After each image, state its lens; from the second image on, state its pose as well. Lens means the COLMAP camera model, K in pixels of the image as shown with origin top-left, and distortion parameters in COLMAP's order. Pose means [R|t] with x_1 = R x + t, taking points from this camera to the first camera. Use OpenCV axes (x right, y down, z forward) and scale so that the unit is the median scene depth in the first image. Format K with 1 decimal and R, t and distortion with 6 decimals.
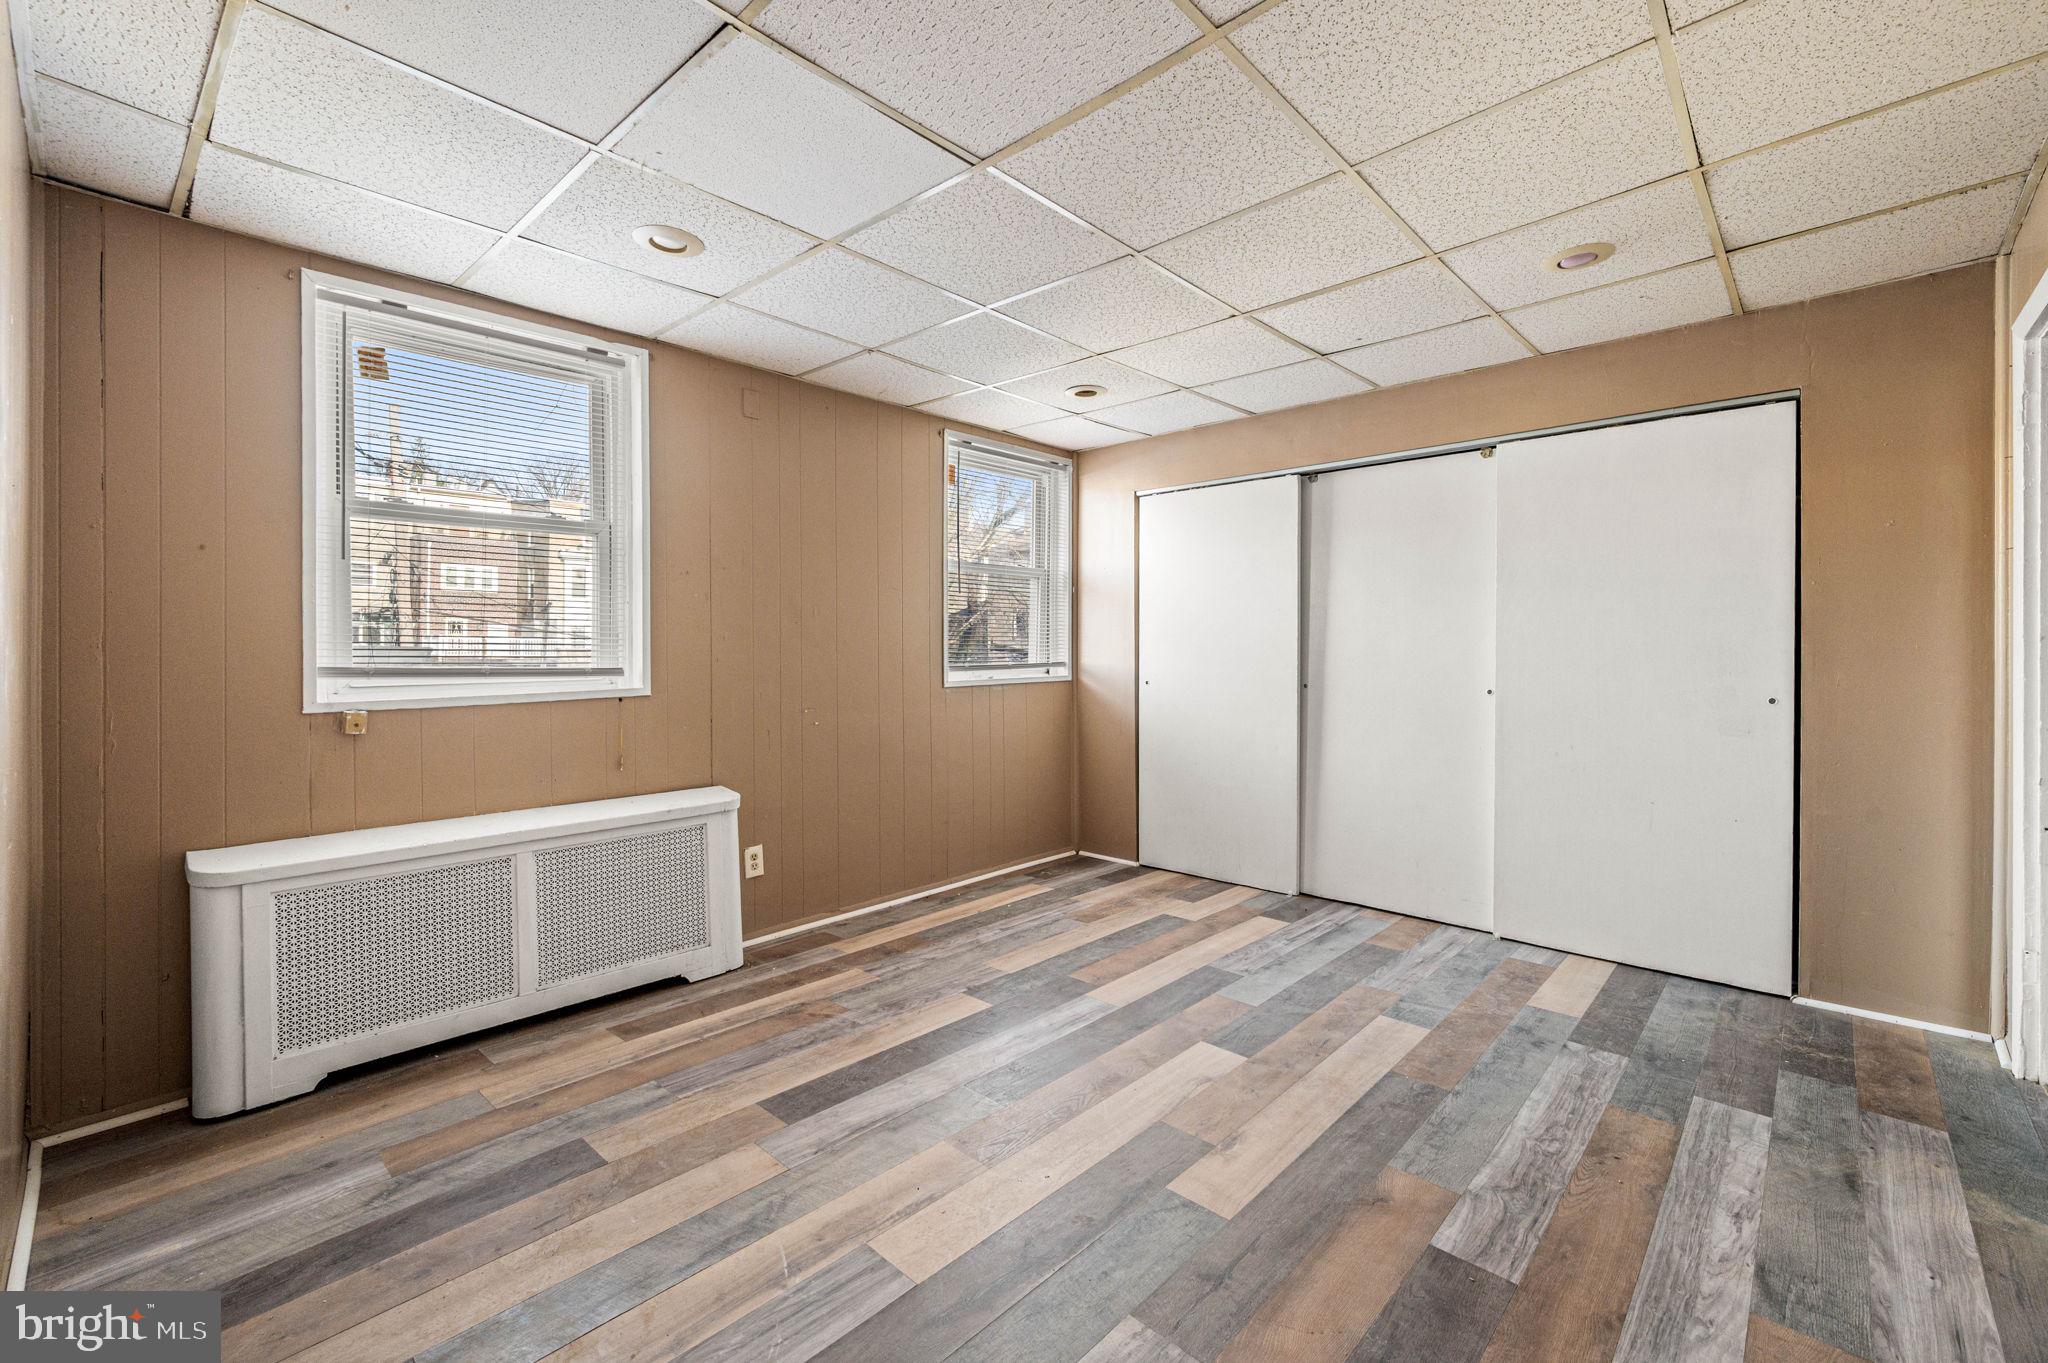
lens RADIAL K [[843.2, 0, 1032.6], [0, 843.2, 660.3], [0, 0, 1]] dist [-0.000777, -0.000889]
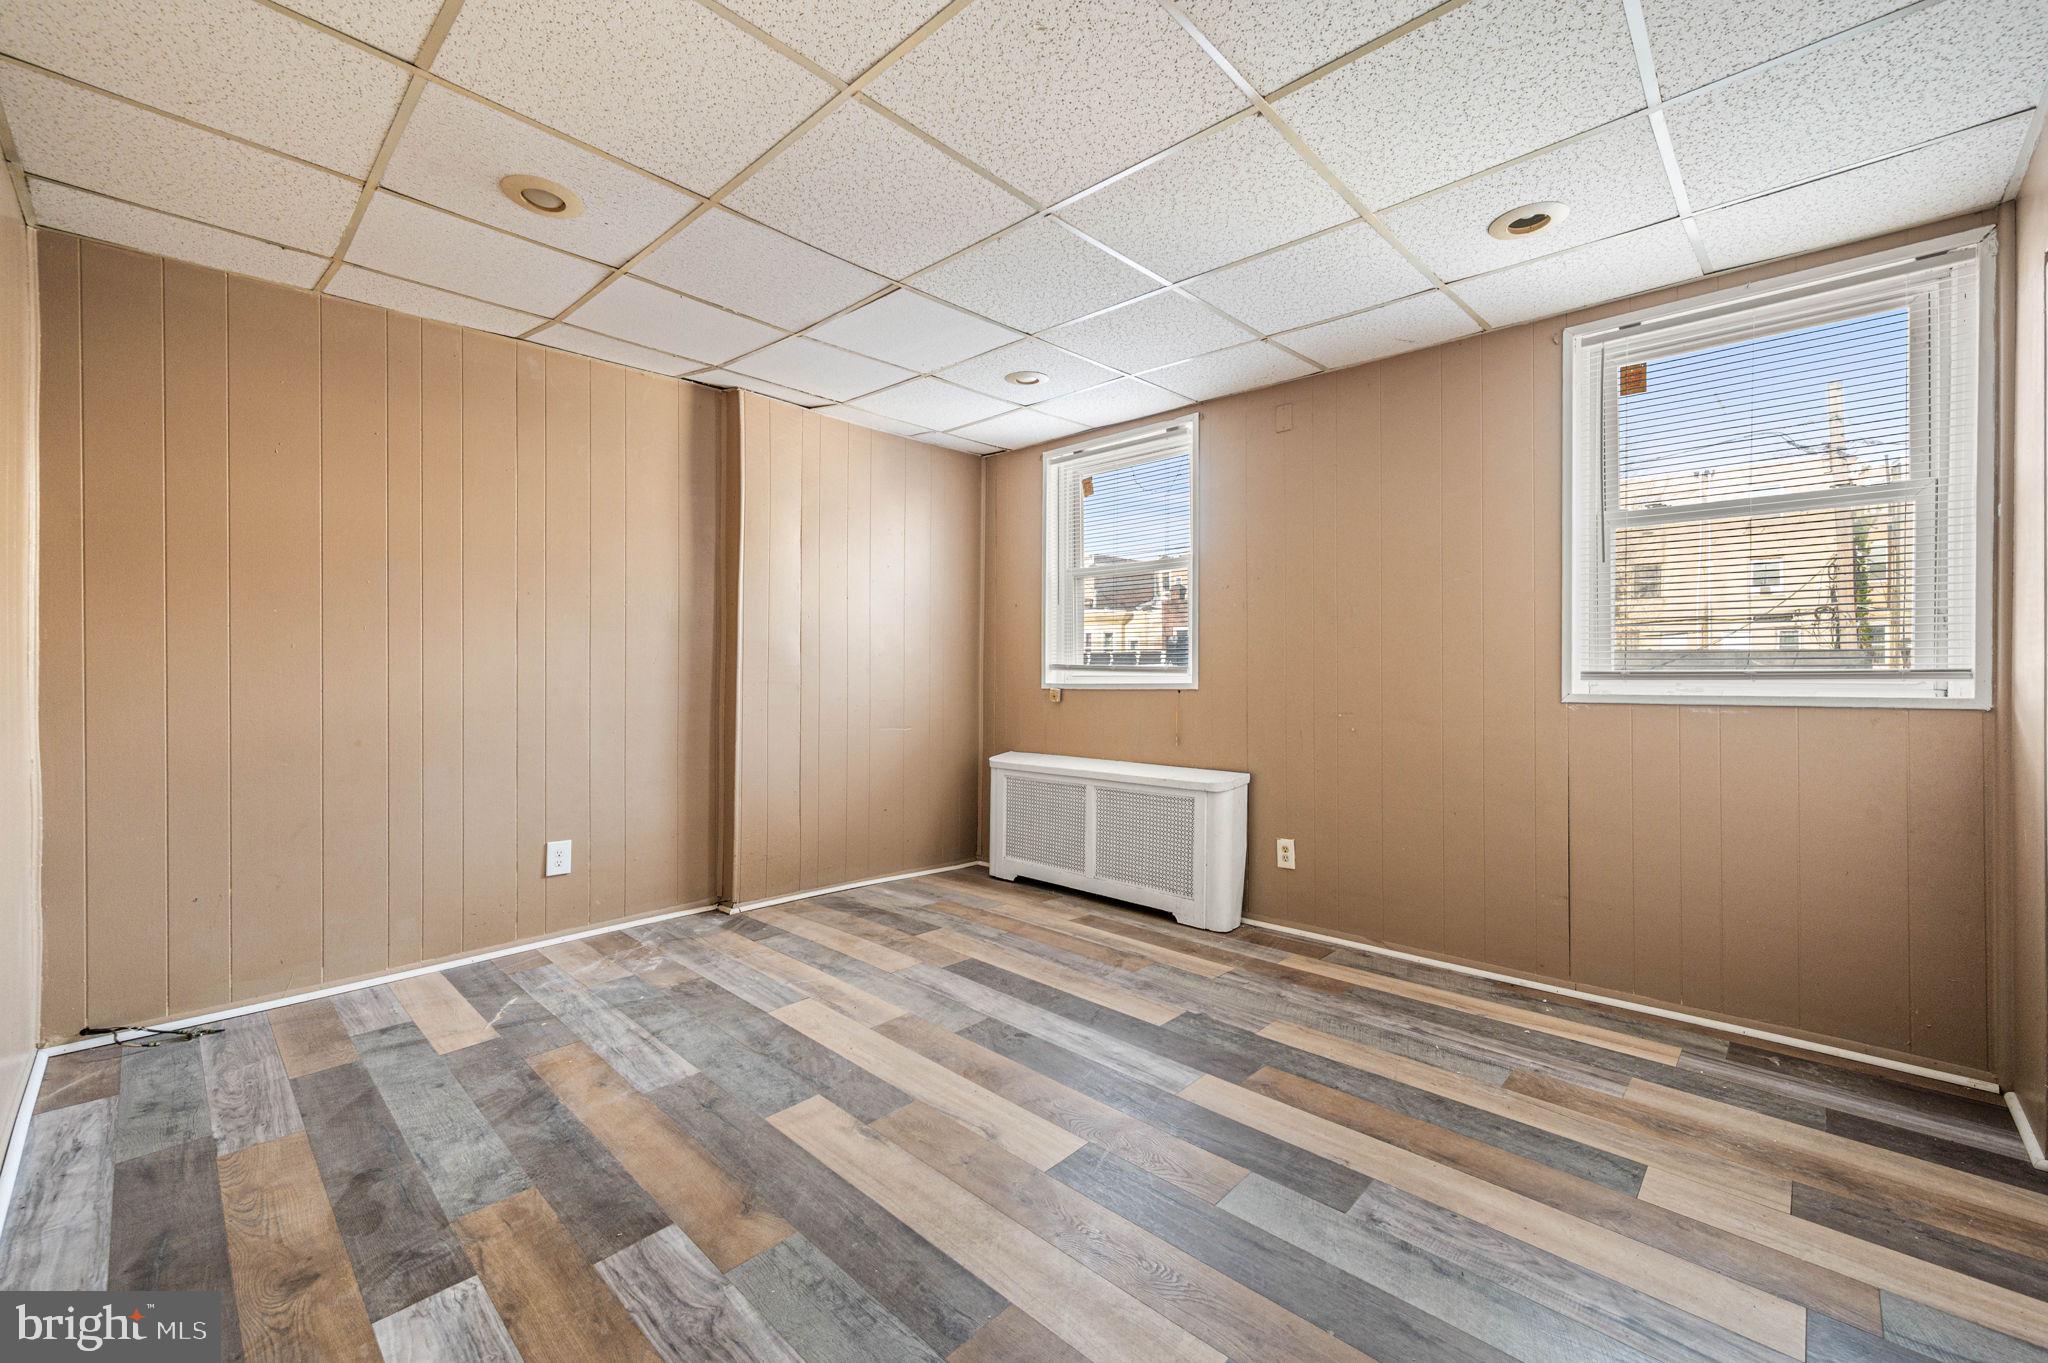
lens RADIAL K [[843.2, 0, 1036.2], [0, 843.2, 665.4], [0, 0, 1]] dist [-0.000777, -0.000889]
pose [[-0.000486, 0.006896, -0.999976, 0.955921], [-0.004843, 0.999964, 0.006898, -0.001193], [0.999988, 0.004847, -0.000452, 0.918145]]
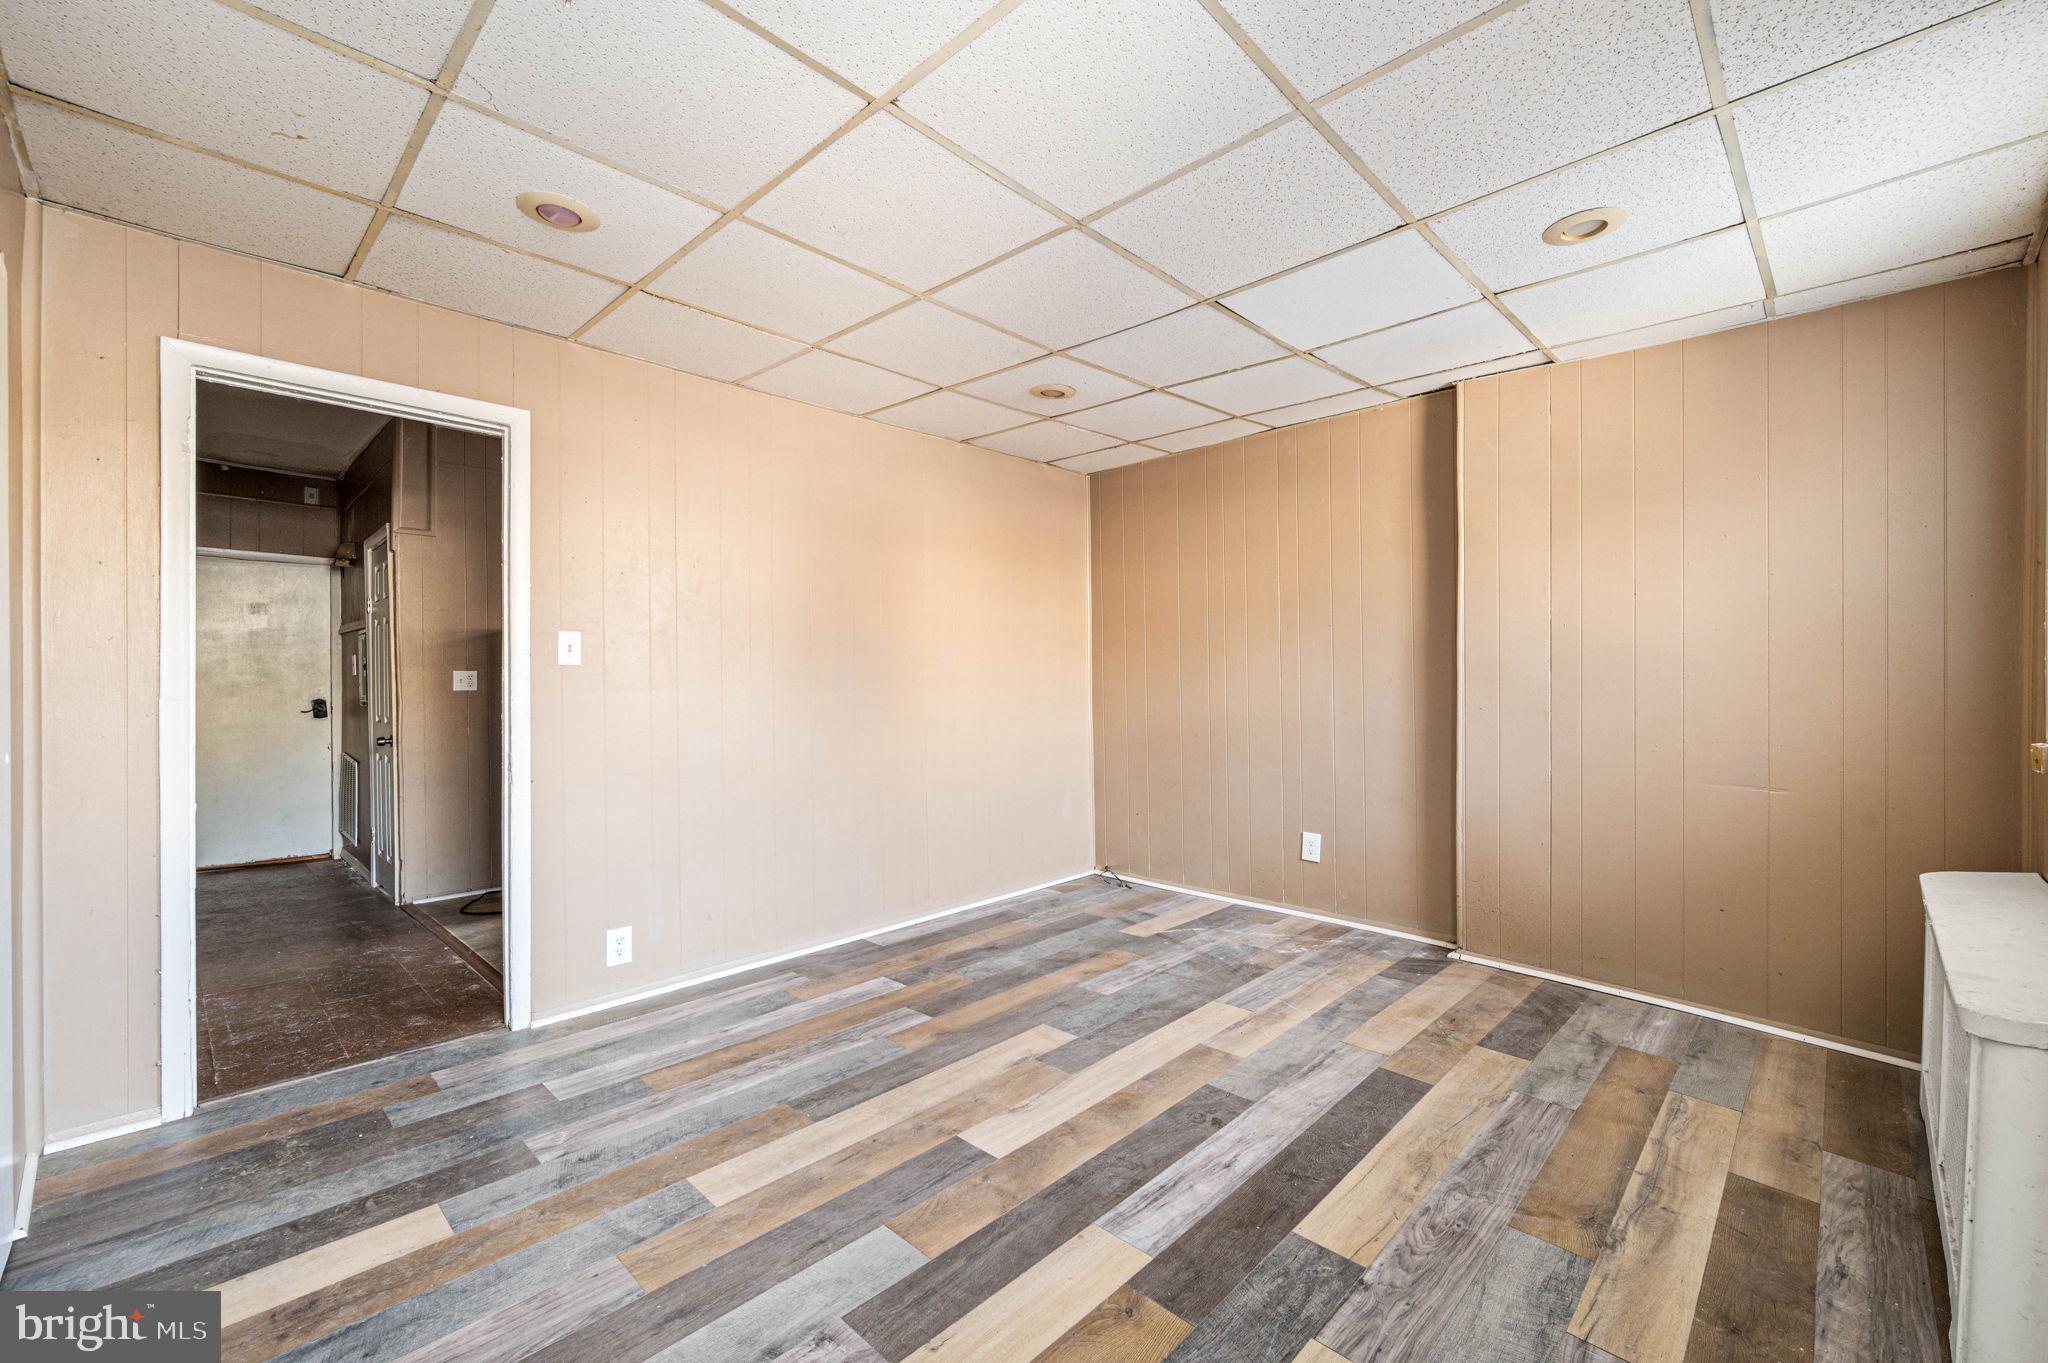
lens RADIAL K [[843.2, 0, 1030.7], [0, 843.2, 693.4], [0, 0, 1]] dist [-0.000777, -0.000889]
pose [[-0.999777, 0.003597, 0.020792, 0.145947], [0.004070, 0.999732, 0.022770, -0.013638], [-0.020705, 0.022850, -0.999524, 1.740683]]
